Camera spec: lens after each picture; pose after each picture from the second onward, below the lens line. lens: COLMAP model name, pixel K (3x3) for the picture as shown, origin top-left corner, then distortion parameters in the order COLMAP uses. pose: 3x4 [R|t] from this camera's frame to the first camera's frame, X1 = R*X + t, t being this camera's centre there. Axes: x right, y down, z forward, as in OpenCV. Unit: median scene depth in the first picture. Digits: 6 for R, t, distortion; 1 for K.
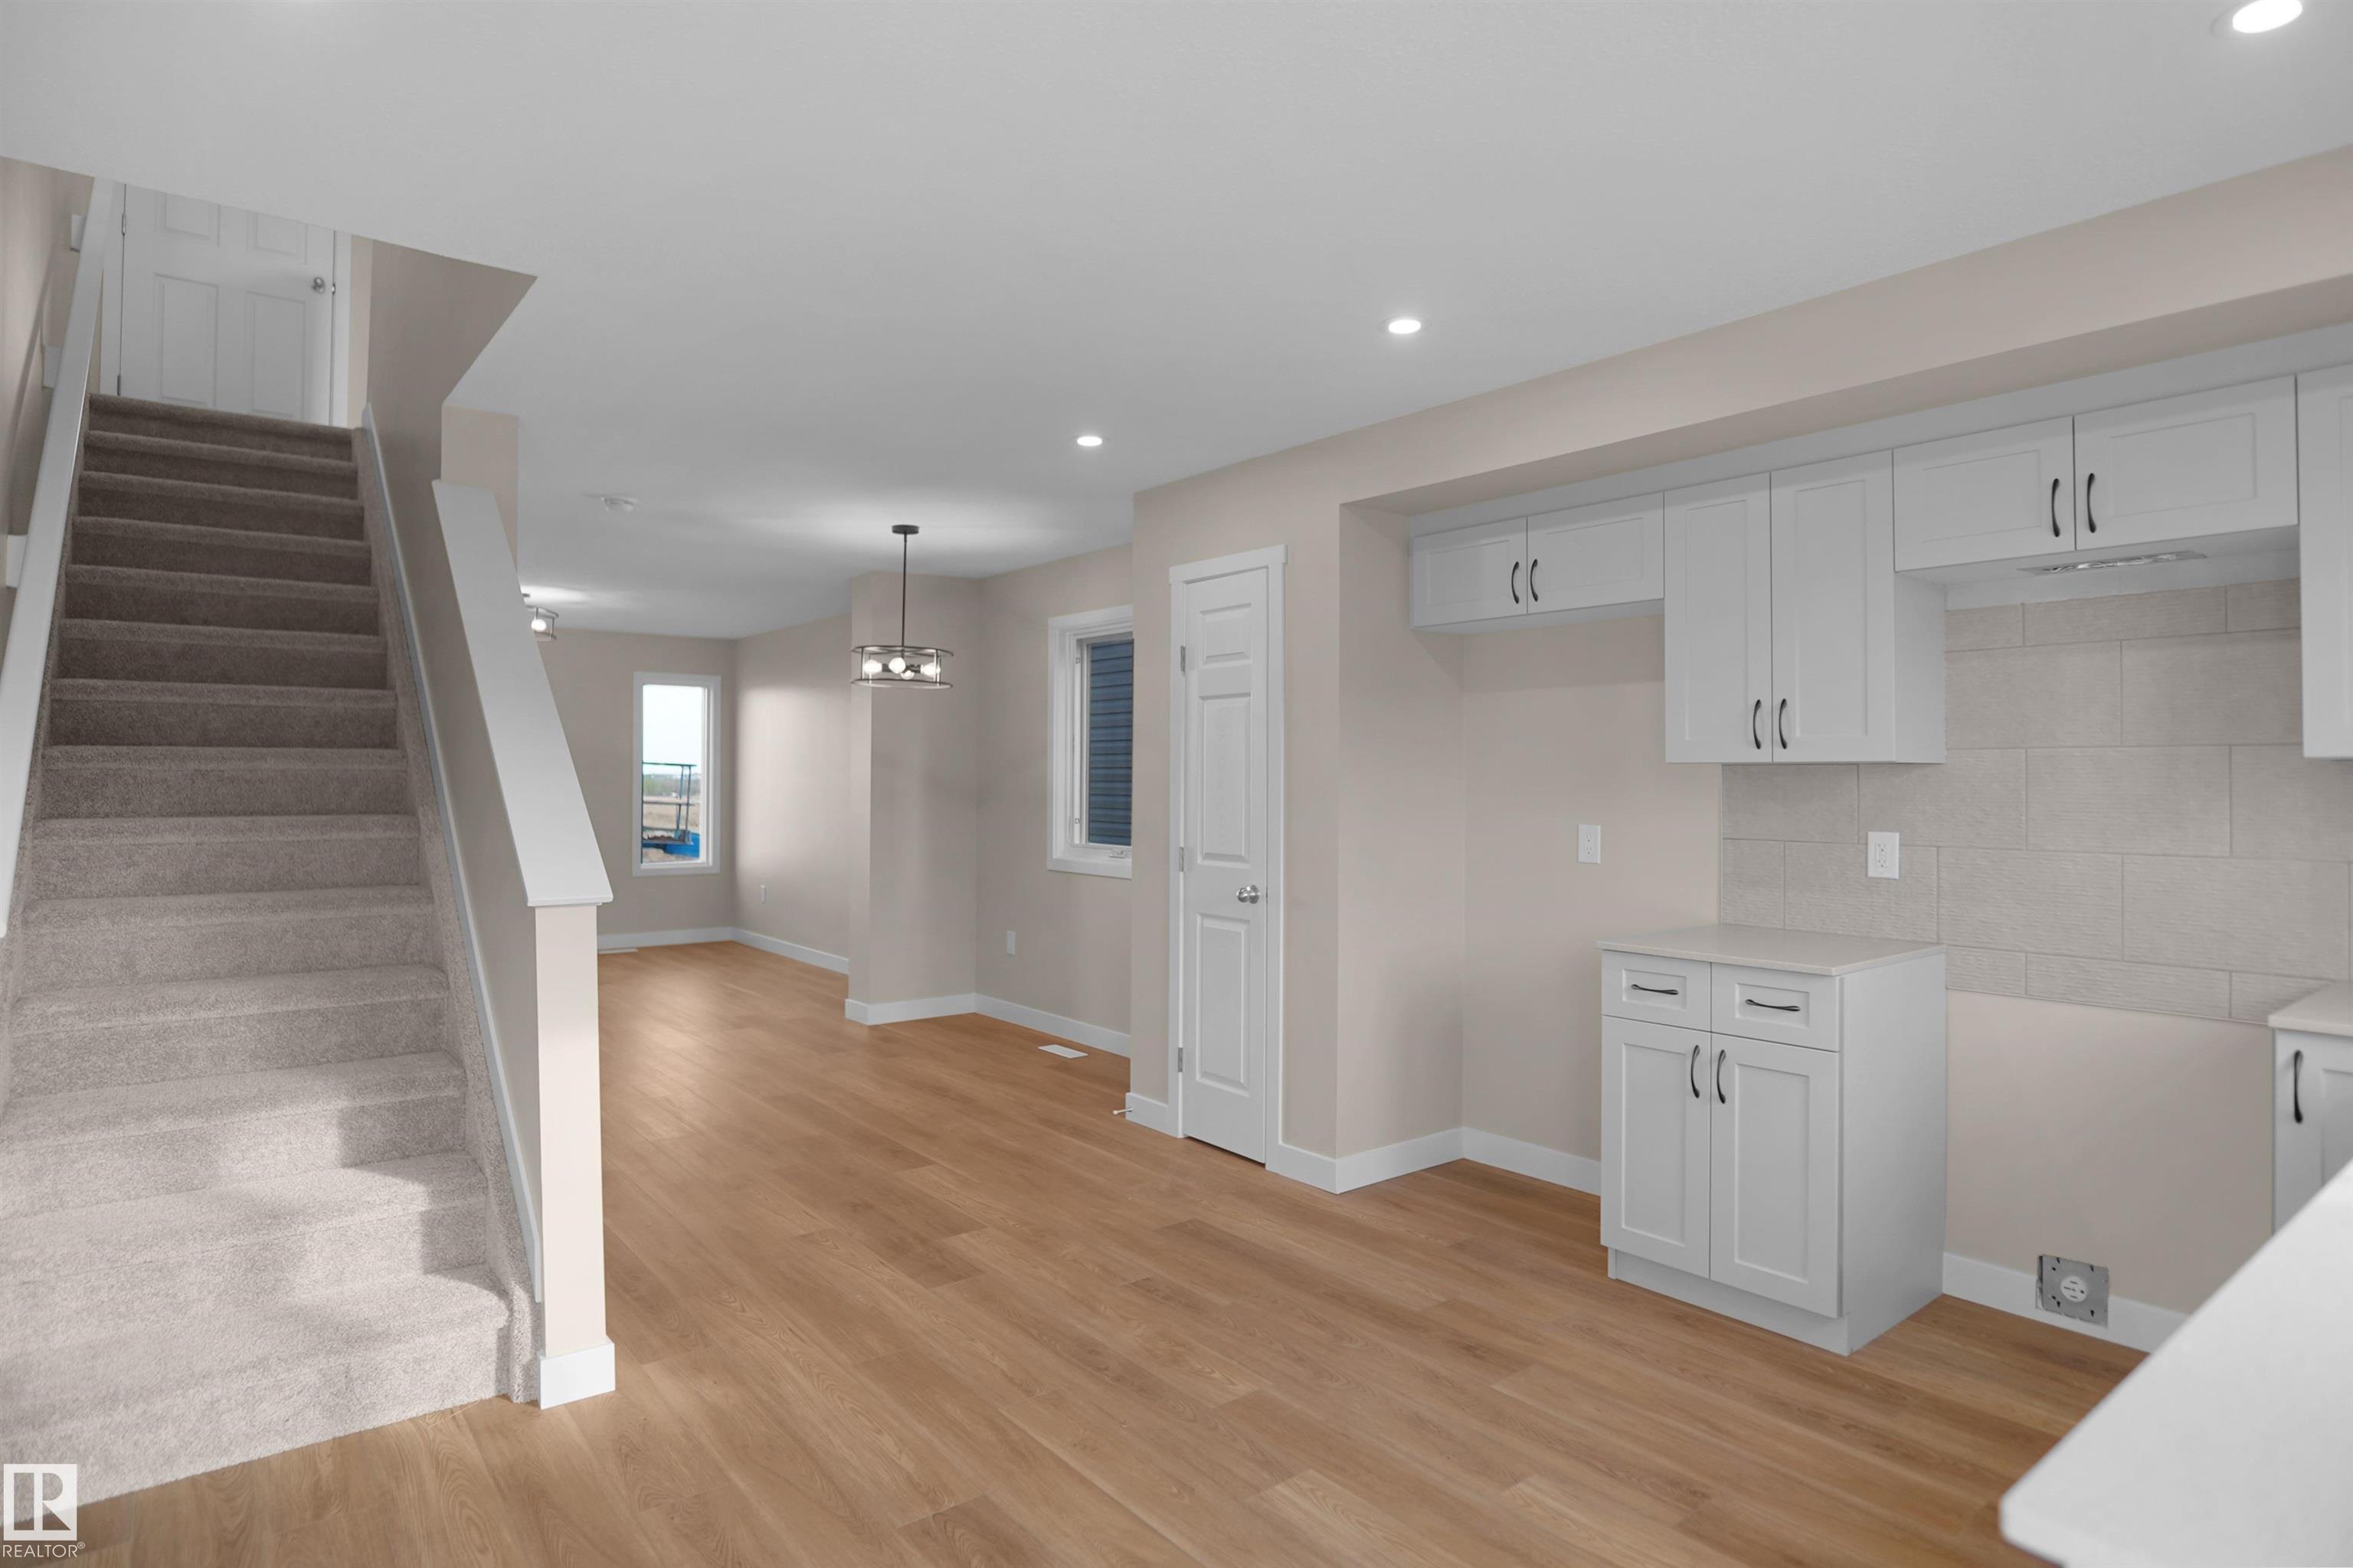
lens RADIAL K [[1268.2, 0, 1159.6], [0, 1268.2, 780.5], [0, 0, 1]] dist [-0.021014, 0.001502]
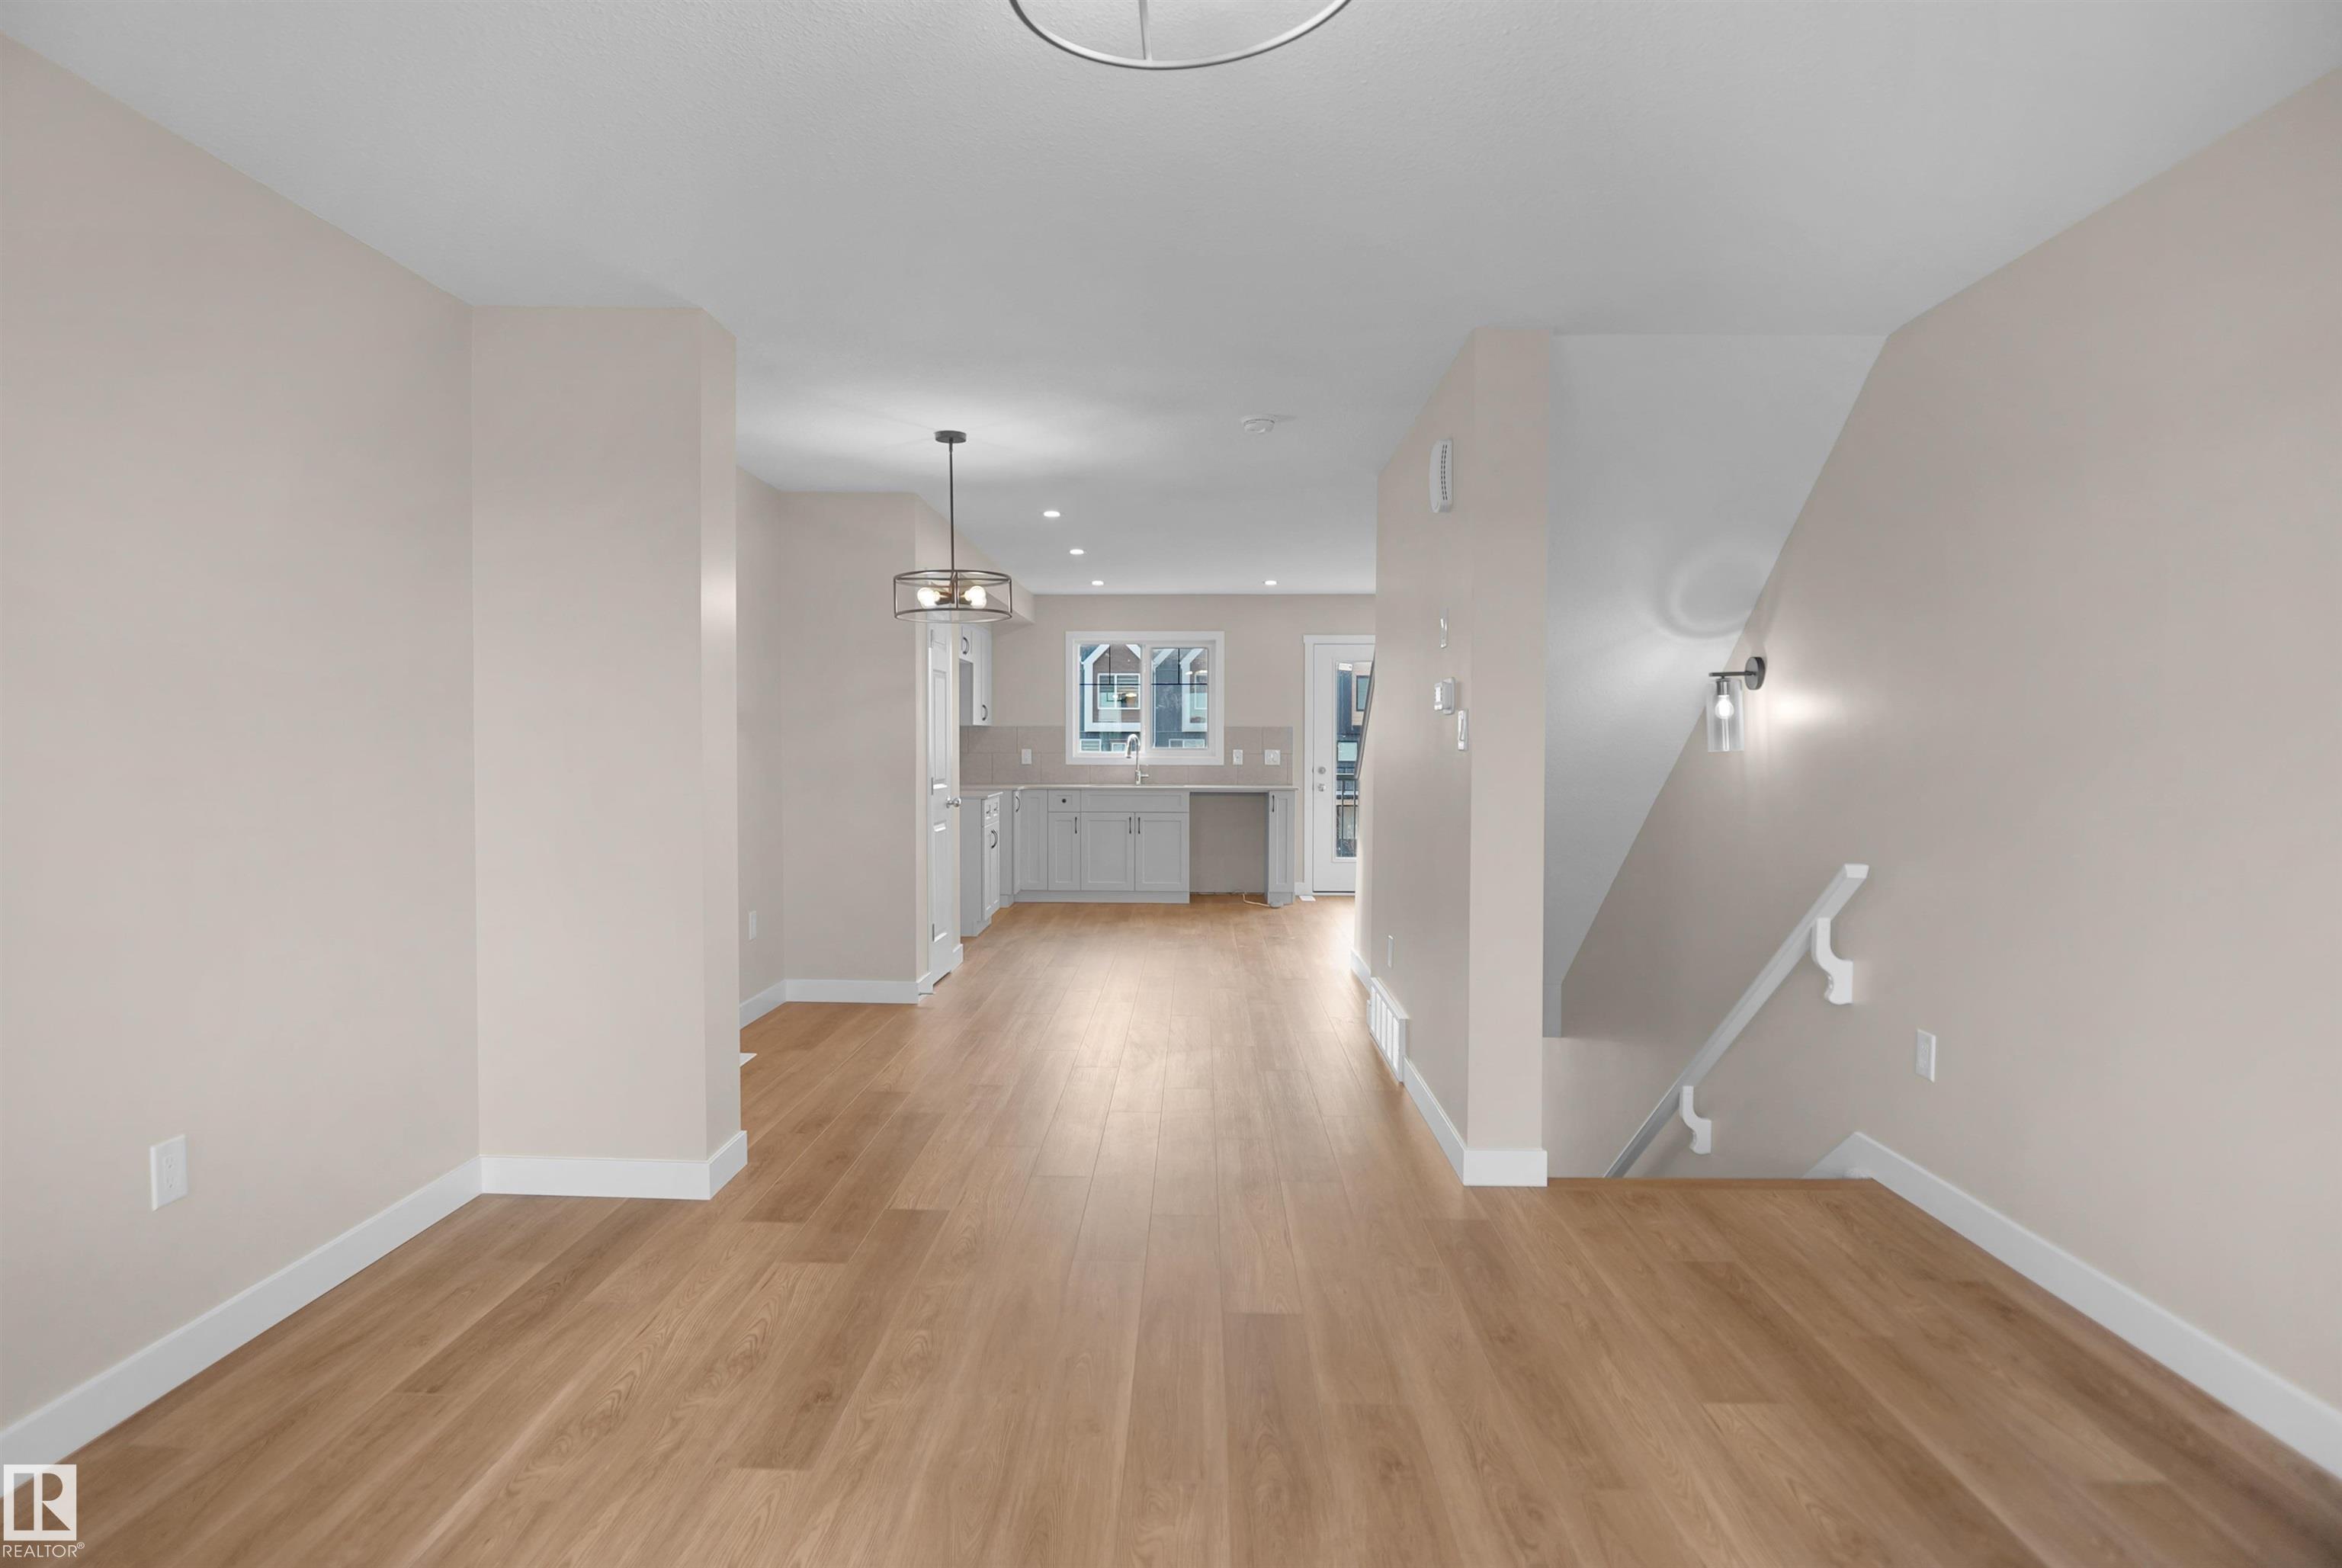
lens RADIAL K [[1287.2, 0, 1159.2], [0, 1287.2, 780.1], [0, 0, 1]] dist [-0.023400, 0.002894]
pose [[-0.770063, -0.027088, 0.637393, -1.641151], [-0.007414, 0.999411, 0.033516, 0.011699], [-0.637925, 0.021084, -0.769810, 2.967109]]
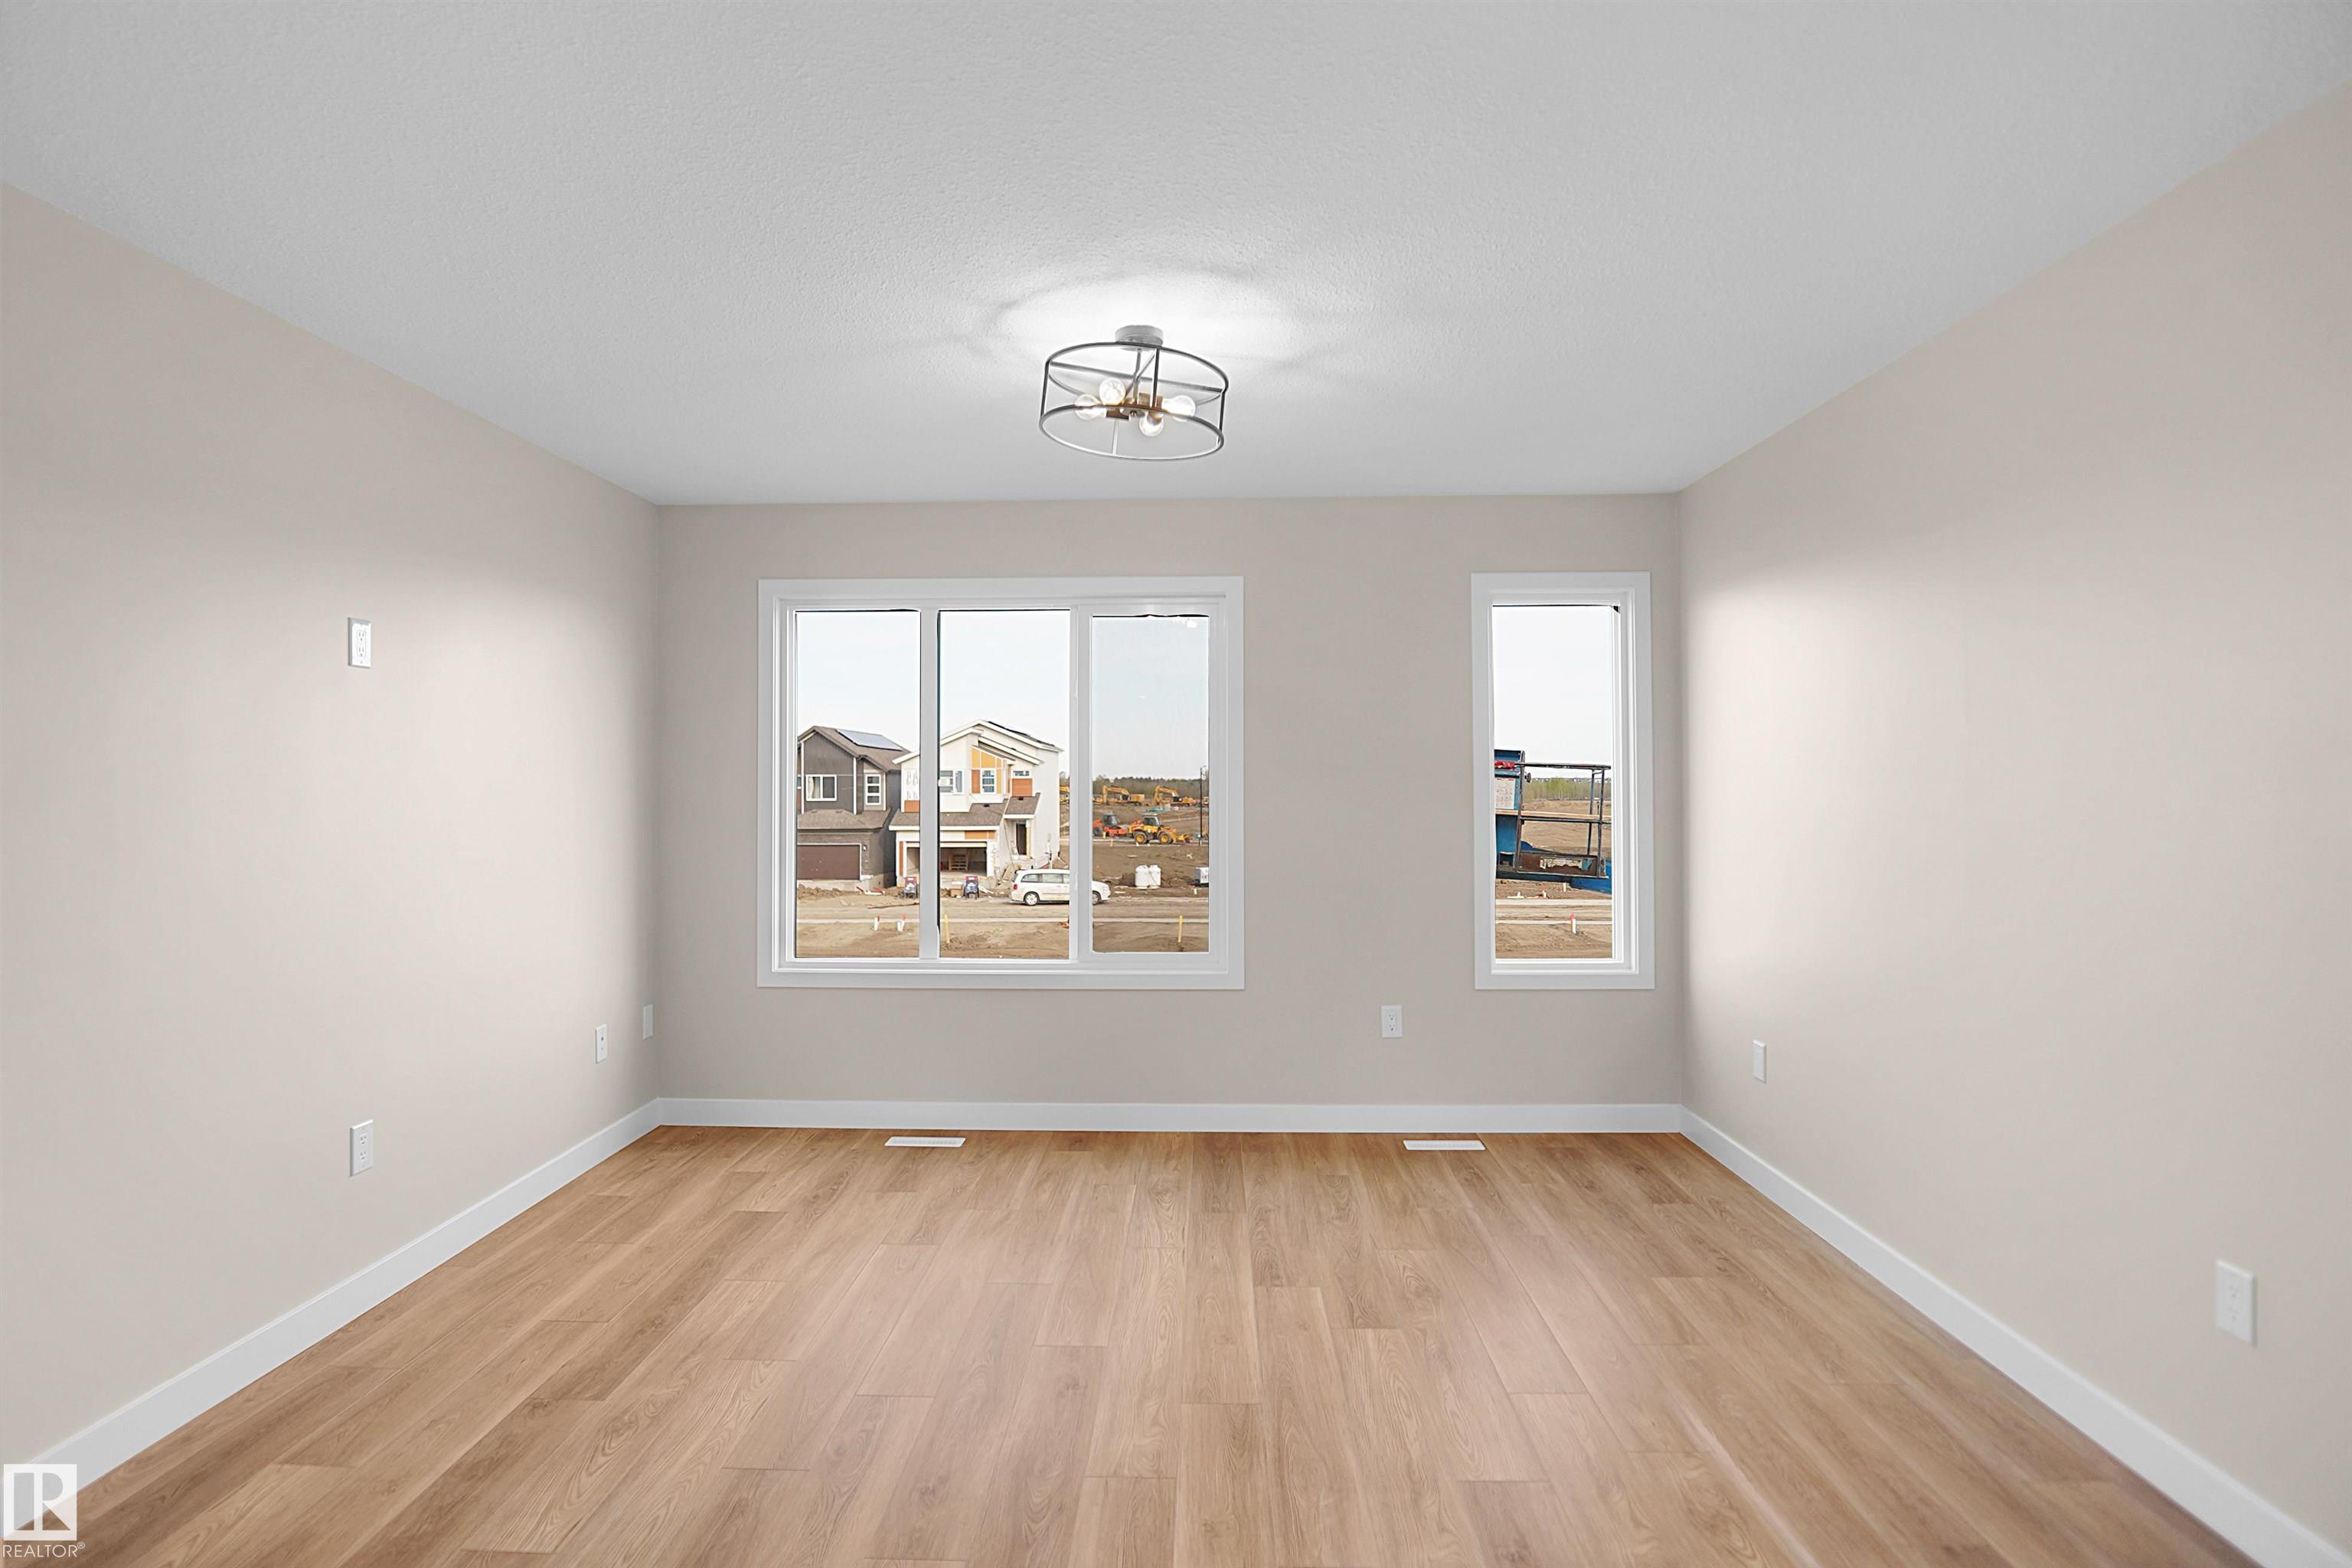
lens RADIAL K [[1267.6, 0, 1159.1], [0, 1267.6, 780.5], [0, 0, 1]] dist [-0.021014, 0.001502]
pose [[0.765833, -0.011787, -0.642931, -0.633330], [0.008484, 0.999930, -0.008227, -0.008253], [0.642983, 0.000846, 0.765880, 1.774821]]
